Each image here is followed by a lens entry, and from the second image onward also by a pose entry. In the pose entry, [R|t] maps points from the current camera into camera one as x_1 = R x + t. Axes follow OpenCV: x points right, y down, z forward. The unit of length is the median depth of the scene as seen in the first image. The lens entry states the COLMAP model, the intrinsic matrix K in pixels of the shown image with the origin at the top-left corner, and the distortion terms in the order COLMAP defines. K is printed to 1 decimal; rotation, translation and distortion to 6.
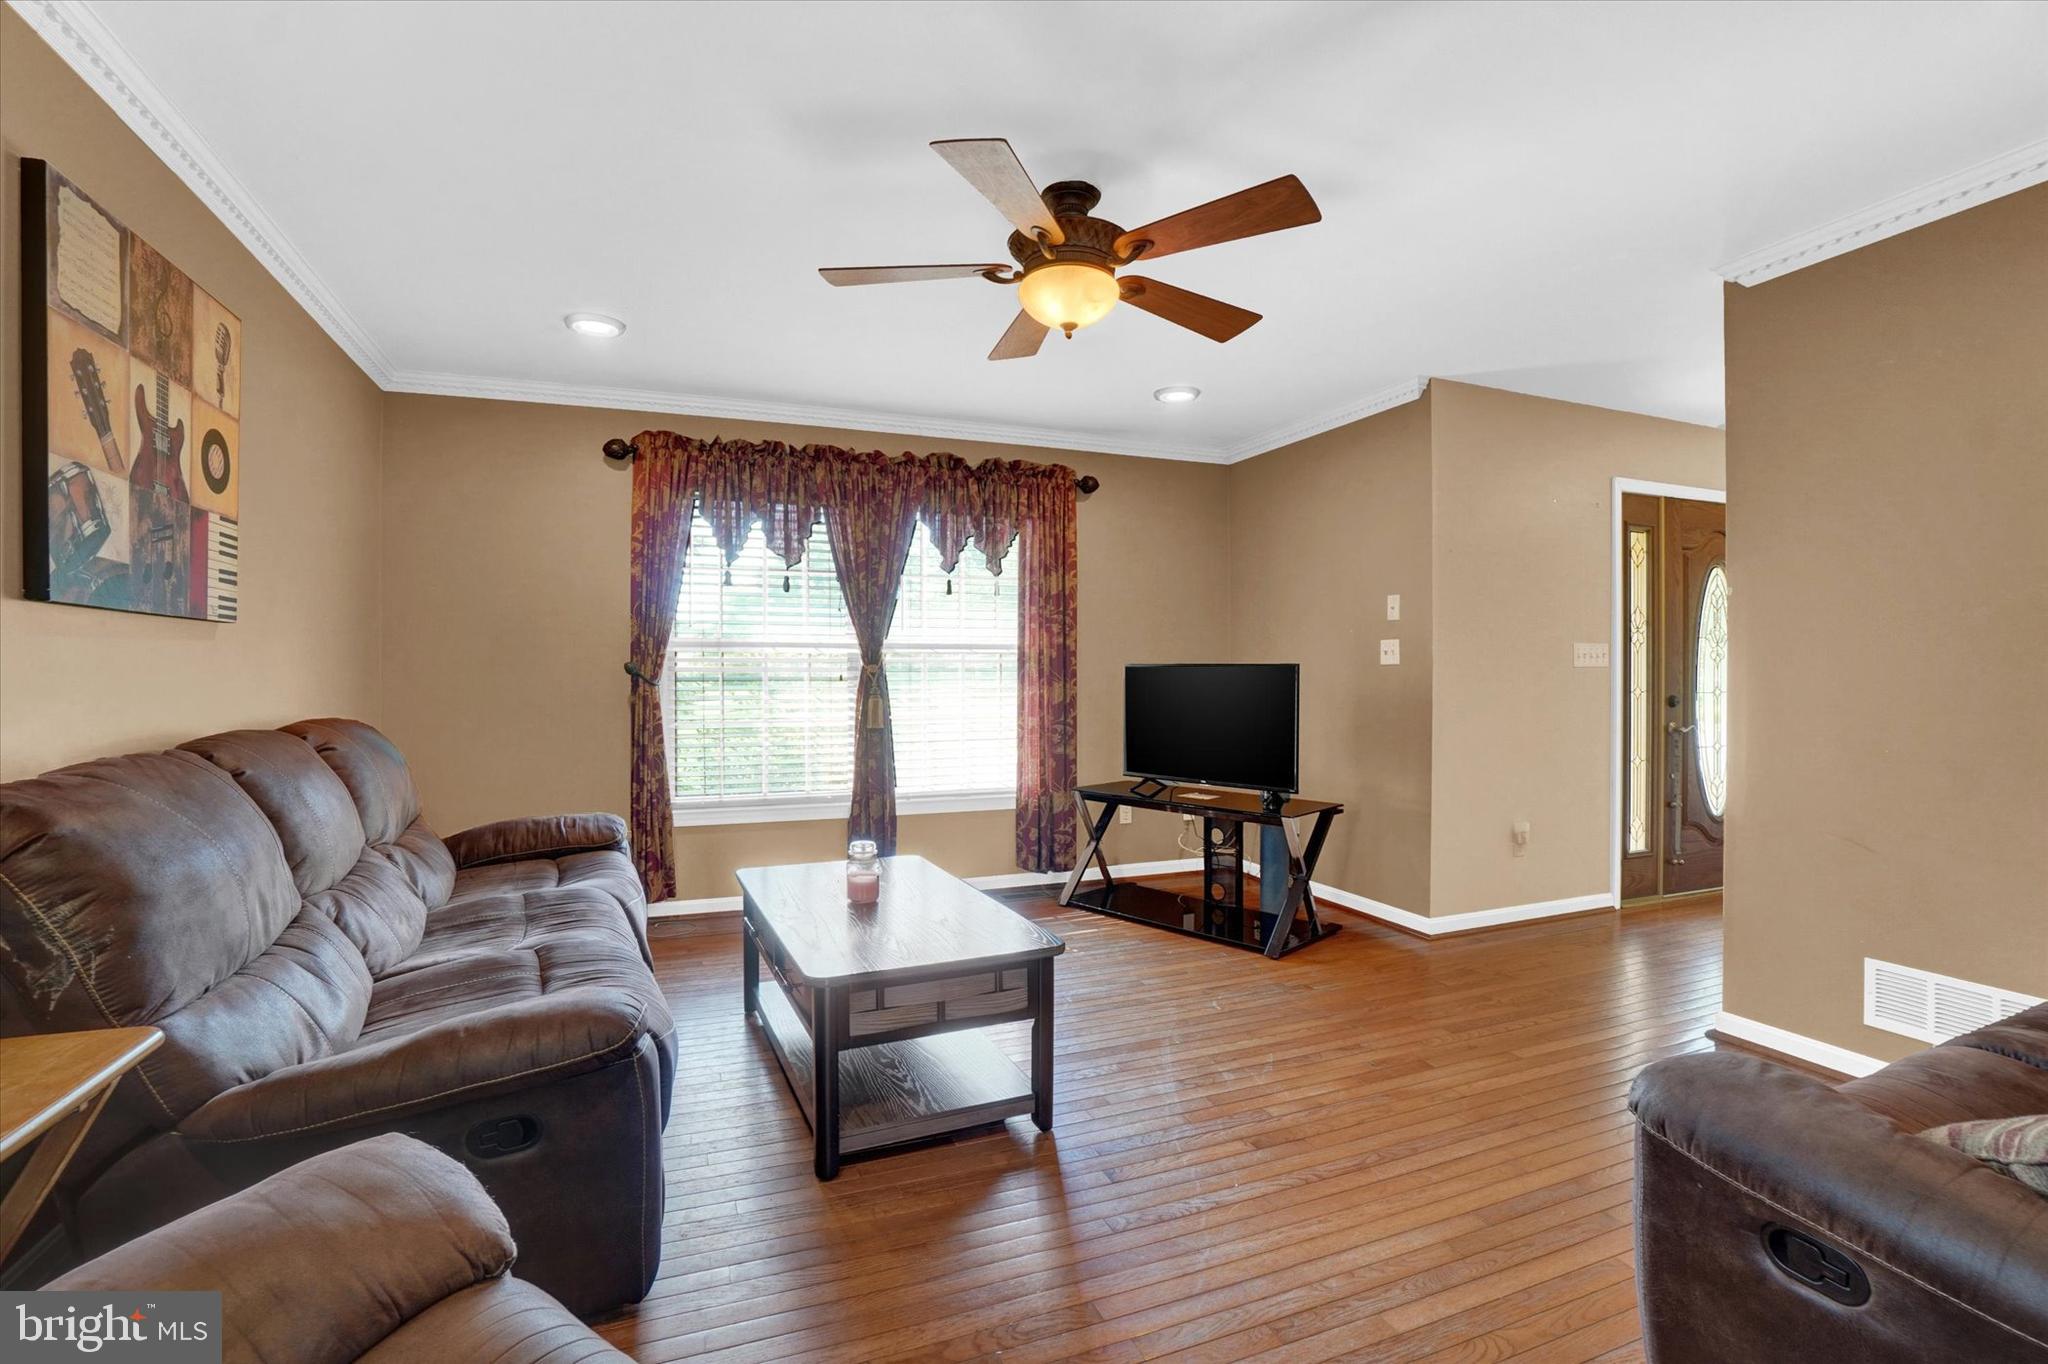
lens RADIAL K [[918.2, 0, 1020.3], [0, 918.2, 675.2], [0, 0, 1]] dist [-0.056510, 0.017555]
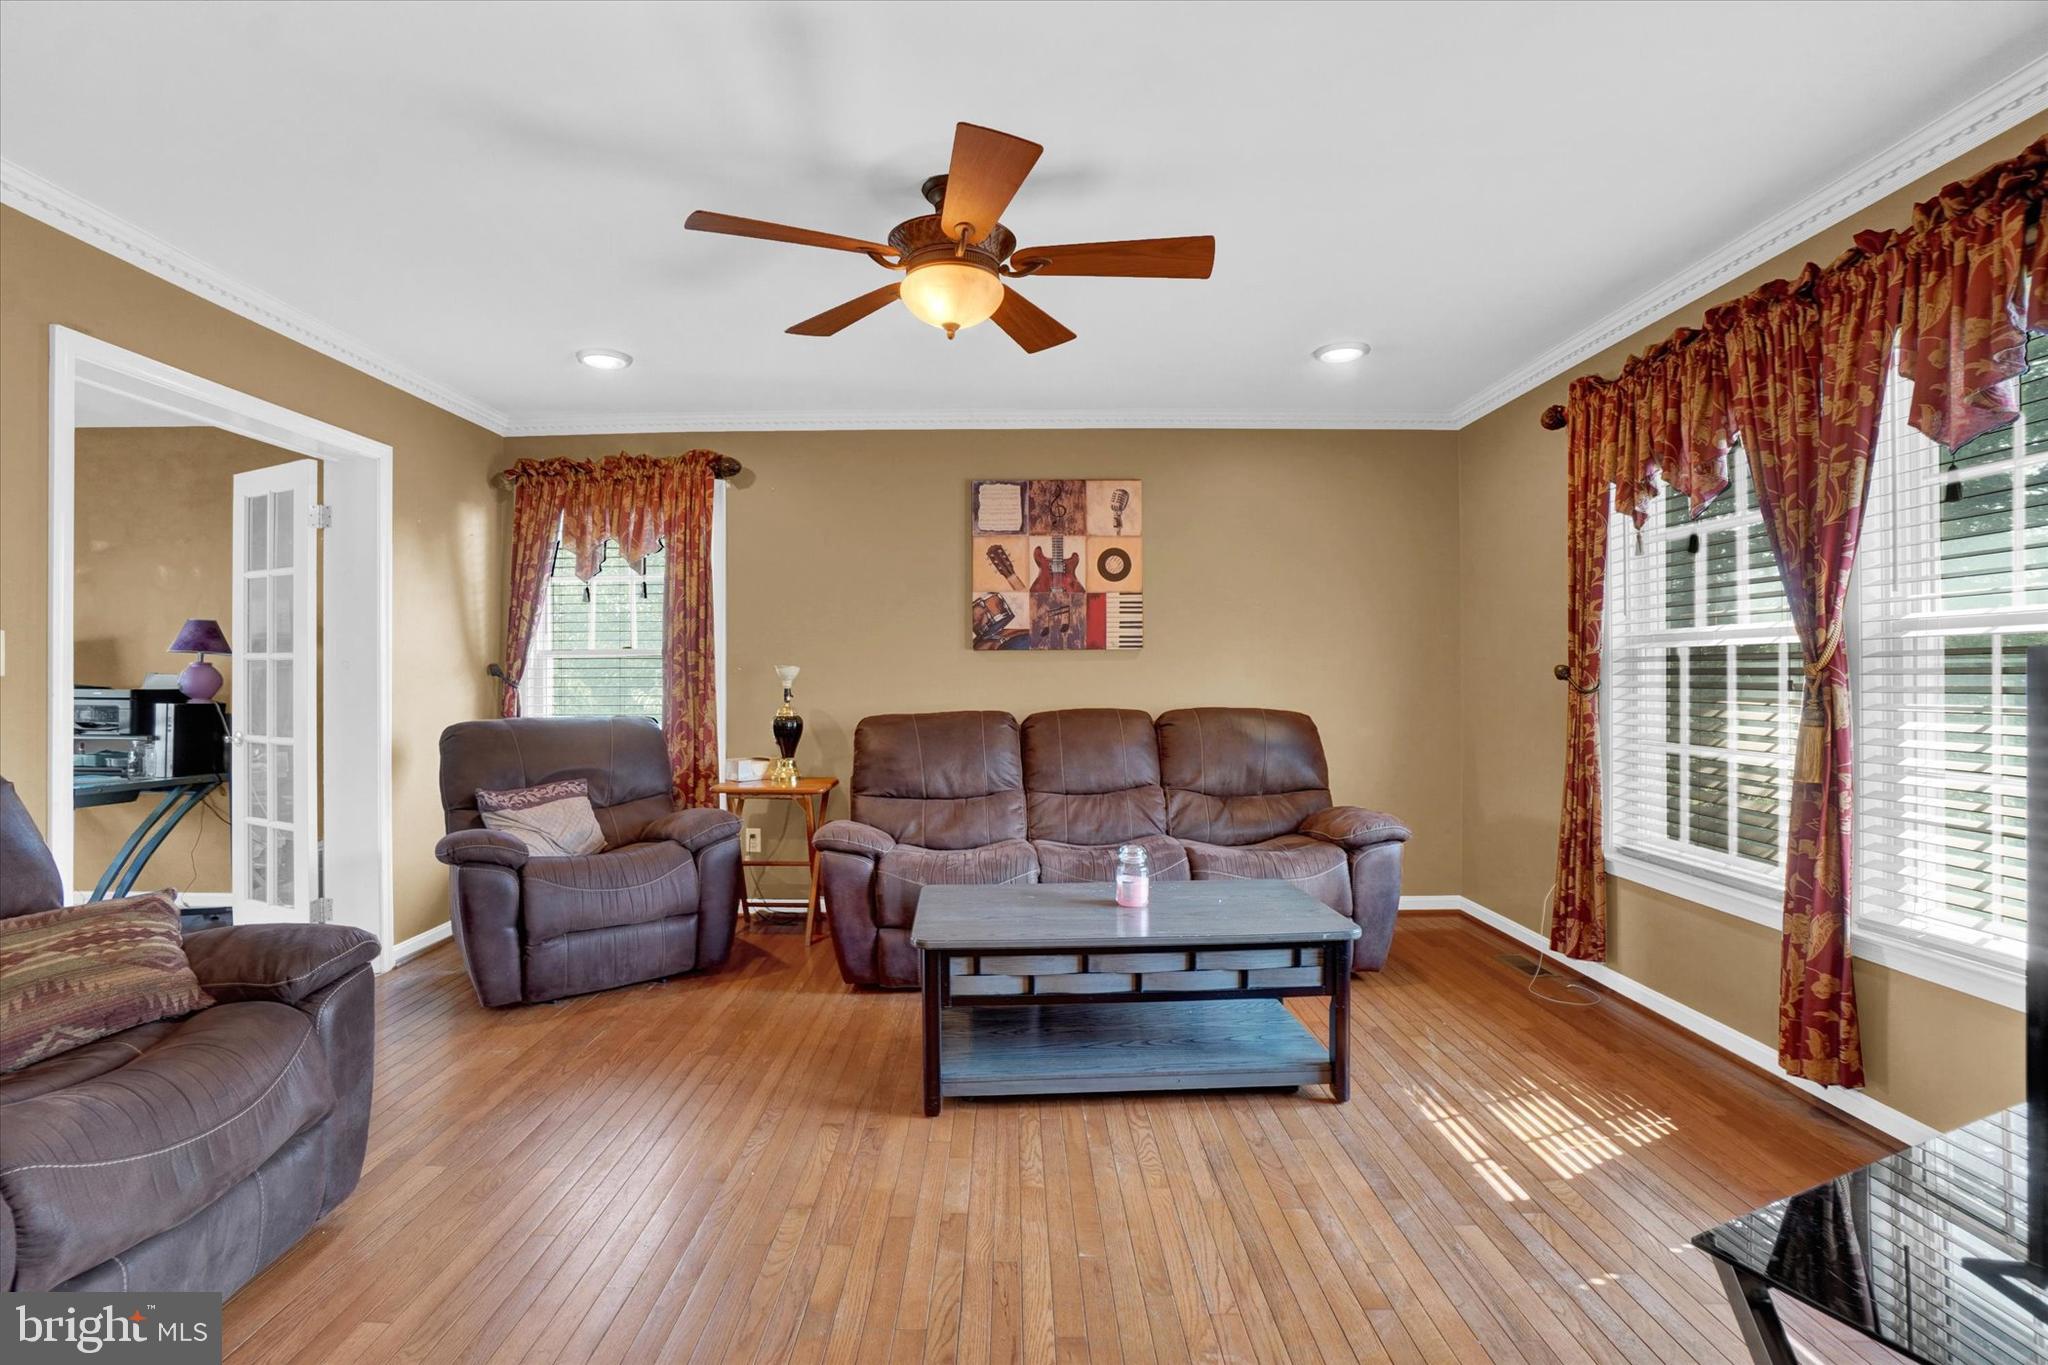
lens RADIAL K [[918.2, 0, 1020.3], [0, 918.2, 675.7], [0, 0, 1]] dist [-0.056510, 0.017555]
pose [[-0.350846, 0.008807, -0.936392, 0.994371], [0.001610, 0.999960, 0.008801, -0.021778], [0.936432, 0.001580, -0.350846, 1.492873]]
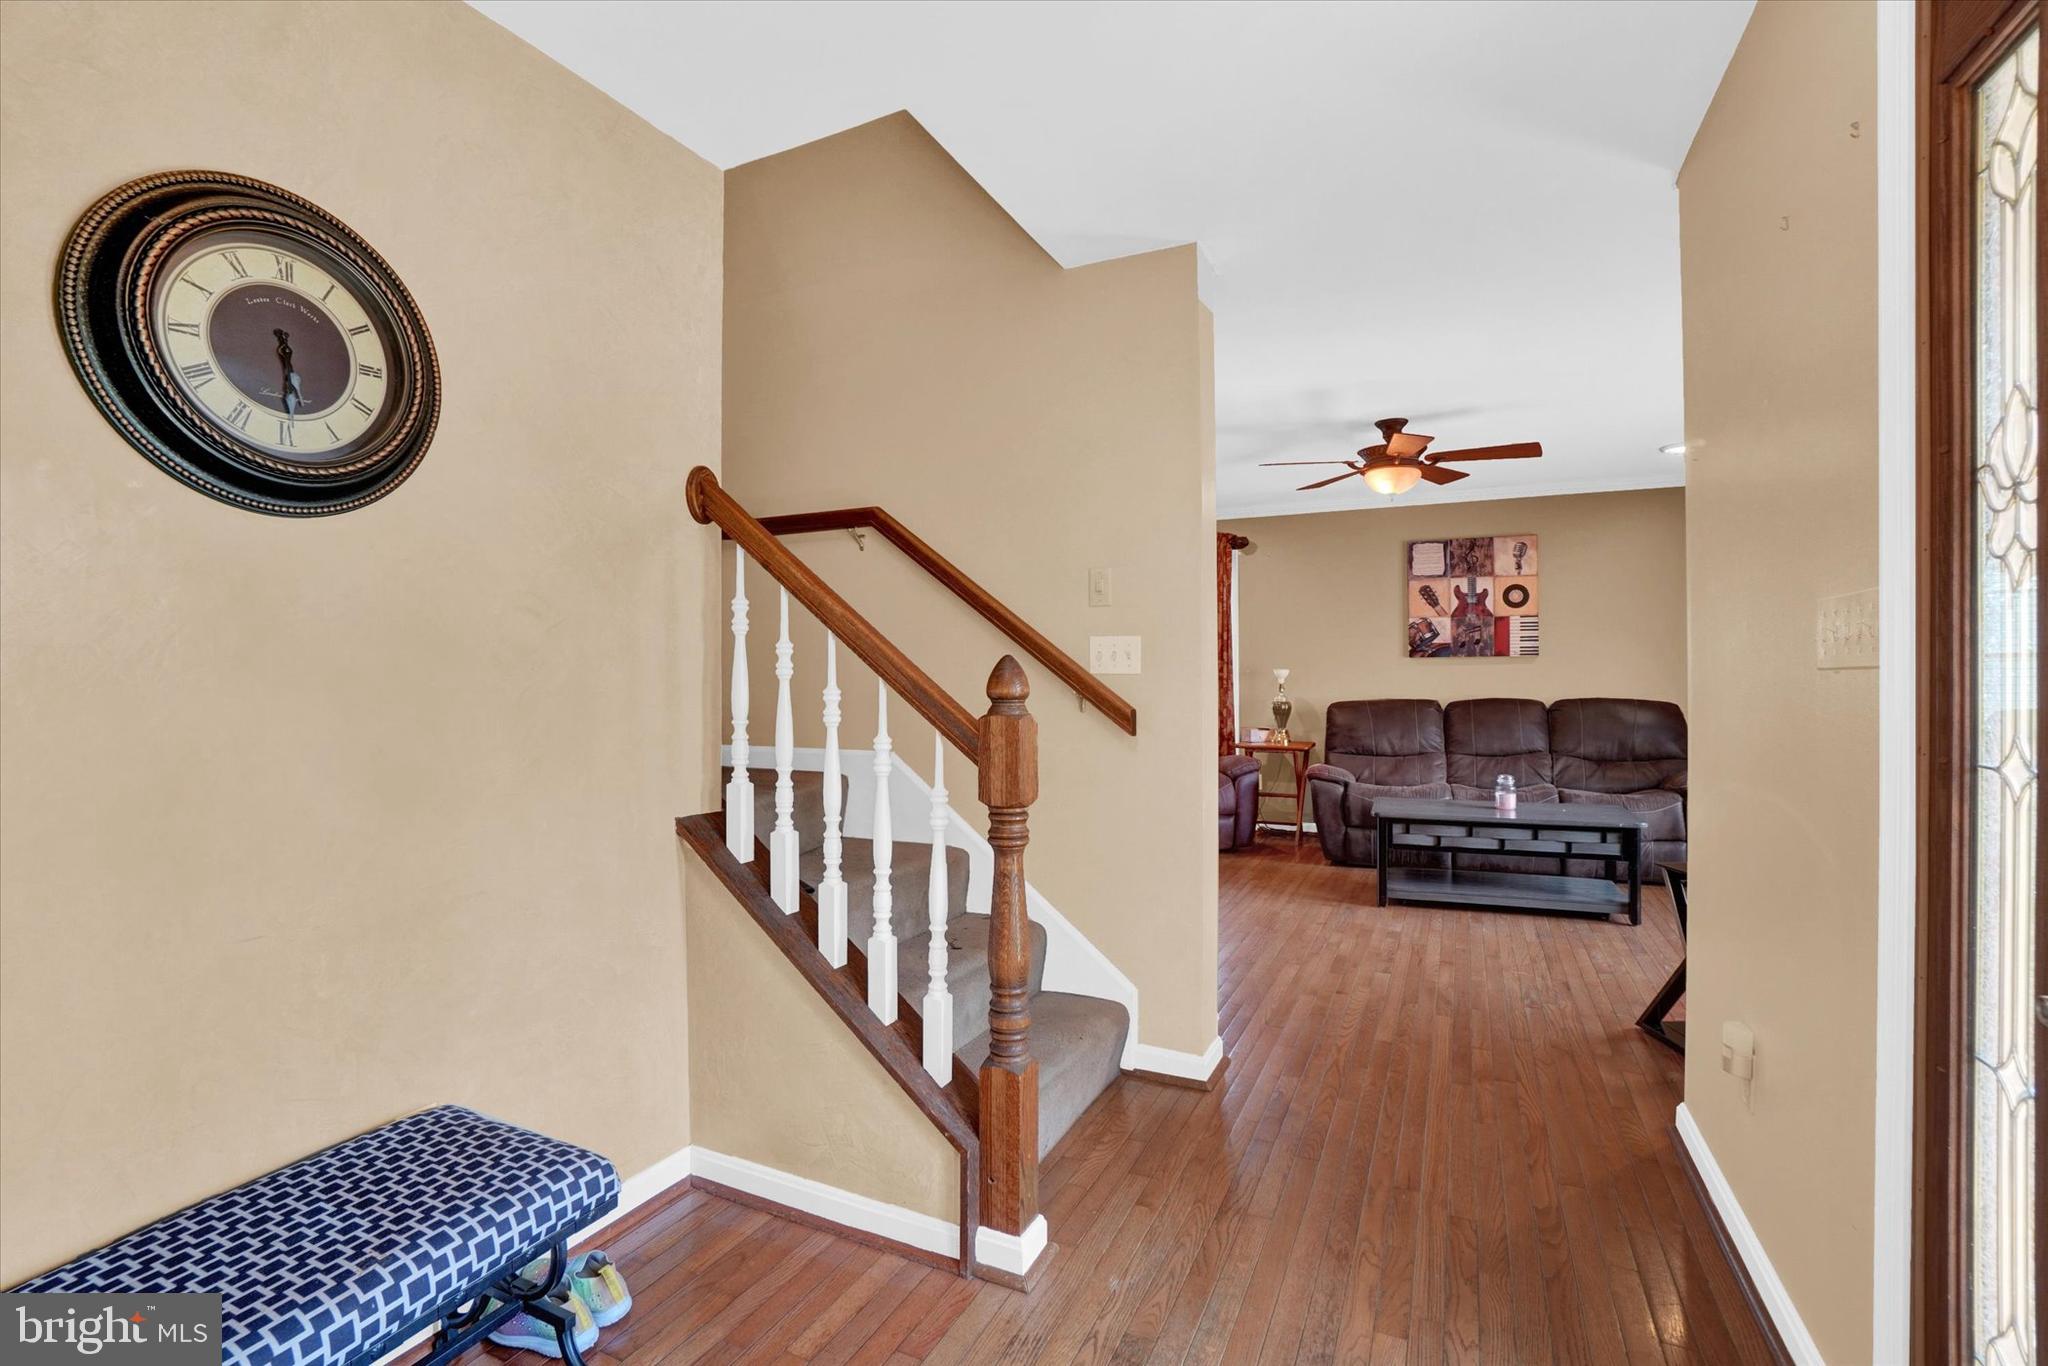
lens RADIAL K [[918.2, 0, 1020.3], [0, 918.2, 676.2], [0, 0, 1]] dist [-0.056510, 0.017555]
pose [[-0.732045, 0.009822, -0.681185, 2.017385], [0.006970, 0.999952, 0.006928, -0.030071], [0.681220, 0.000324, -0.732078, 1.962077]]
